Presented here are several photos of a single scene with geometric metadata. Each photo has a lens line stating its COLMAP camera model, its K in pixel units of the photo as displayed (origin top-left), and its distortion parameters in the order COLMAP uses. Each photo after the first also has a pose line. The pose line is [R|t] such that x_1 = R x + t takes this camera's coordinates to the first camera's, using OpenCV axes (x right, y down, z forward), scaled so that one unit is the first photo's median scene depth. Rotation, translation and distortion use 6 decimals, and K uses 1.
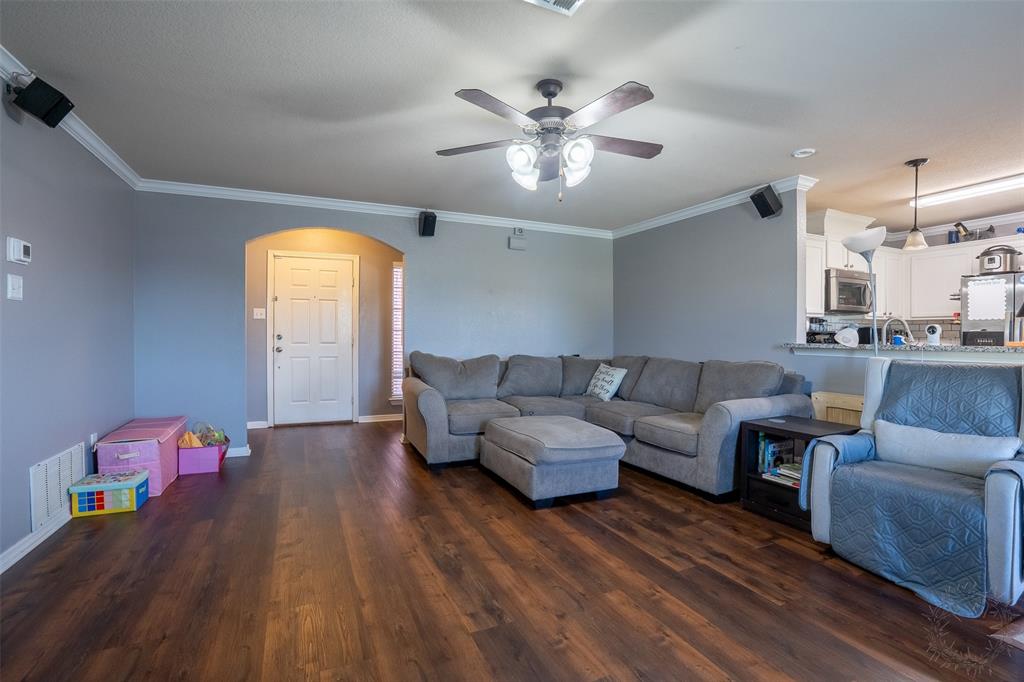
lens RADIAL K [[473.1, 0, 513.7], [0, 473.1, 338.6], [0, 0, 1]] dist [-0.074937, 0.026507]
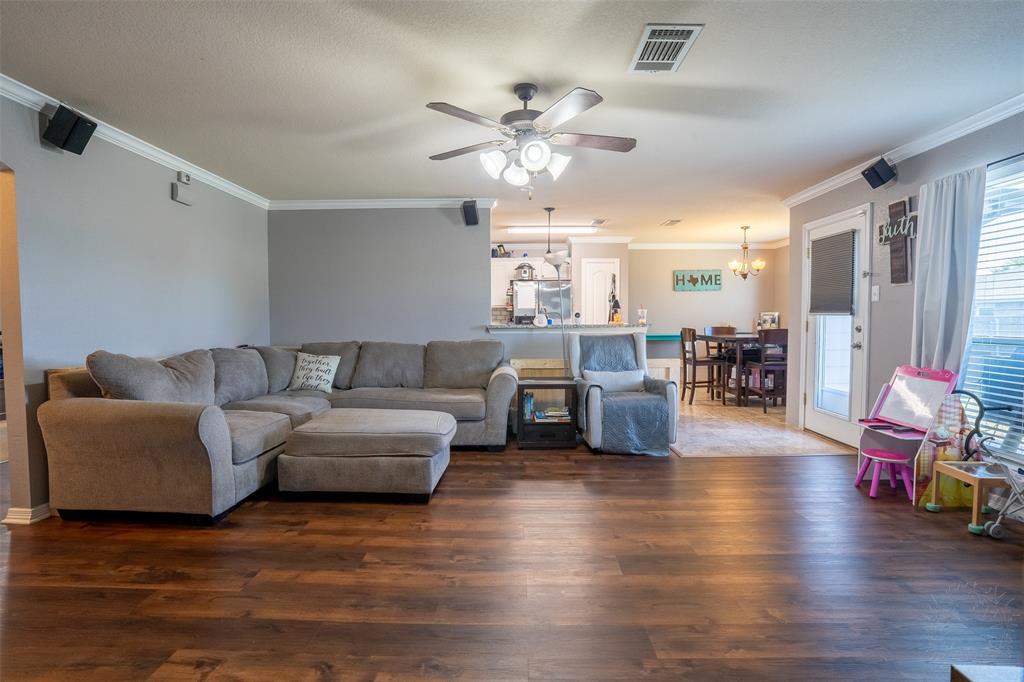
lens RADIAL K [[473.1, 0, 513.7], [0, 473.1, 338.6], [0, 0, 1]] dist [-0.074937, 0.026507]
pose [[0.429213, -0.044357, 0.902113, -0.589295], [0.012523, 0.998990, 0.043162, -0.008689], [-0.903116, -0.007228, 0.429335, 0.350786]]
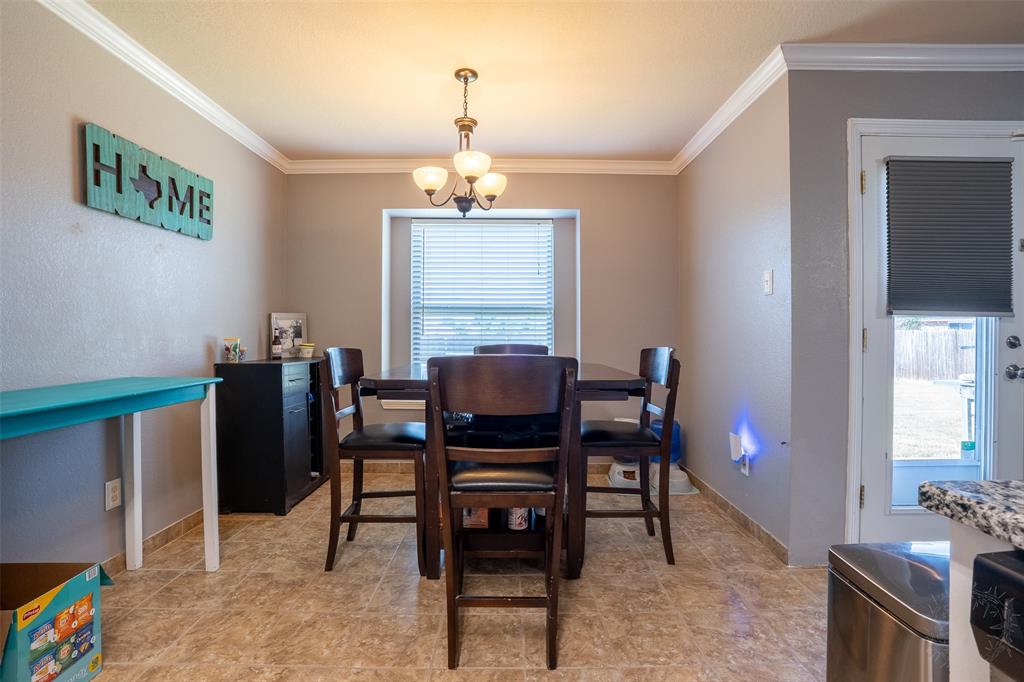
lens RADIAL K [[473.1, 0, 513.7], [0, 473.1, 338.6], [0, 0, 1]] dist [-0.074937, 0.026507]
pose [[-0.911150, -0.009822, 0.411959, 1.042562], [-0.002369, 0.999824, 0.018598, 0.010762], [-0.412069, 0.015970, -0.911013, 0.867373]]
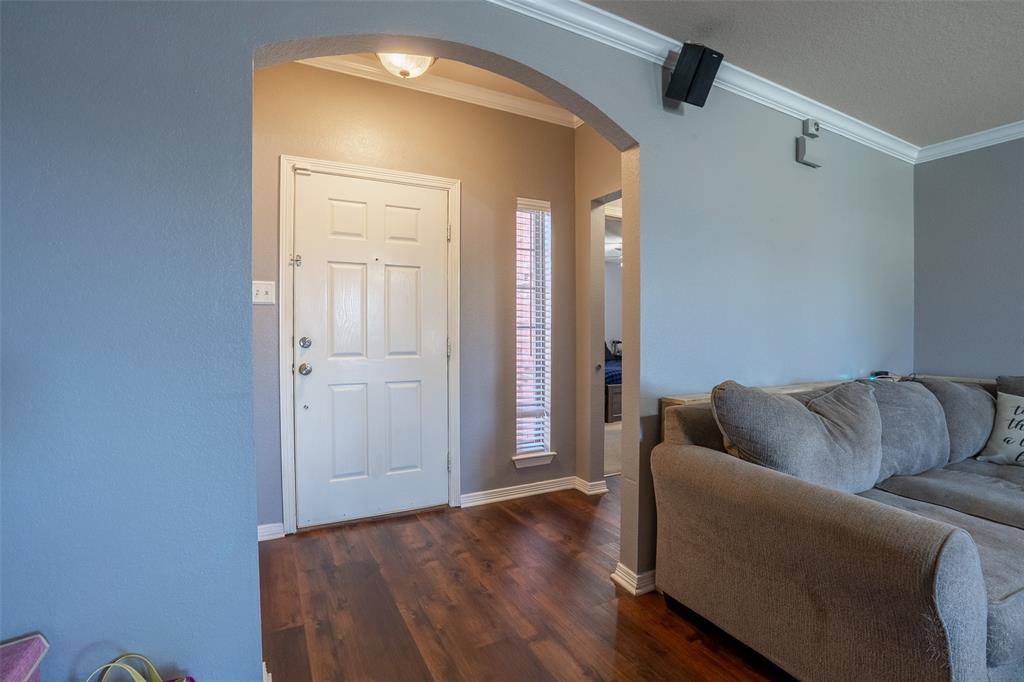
lens RADIAL K [[473.1, 0, 513.7], [0, 473.1, 338.6], [0, 0, 1]] dist [-0.074937, 0.026507]
pose [[0.998156, -0.005777, 0.060423, -0.478806], [0.005285, 0.999952, 0.008287, -0.015016], [-0.060468, -0.007952, 0.998138, 0.766912]]
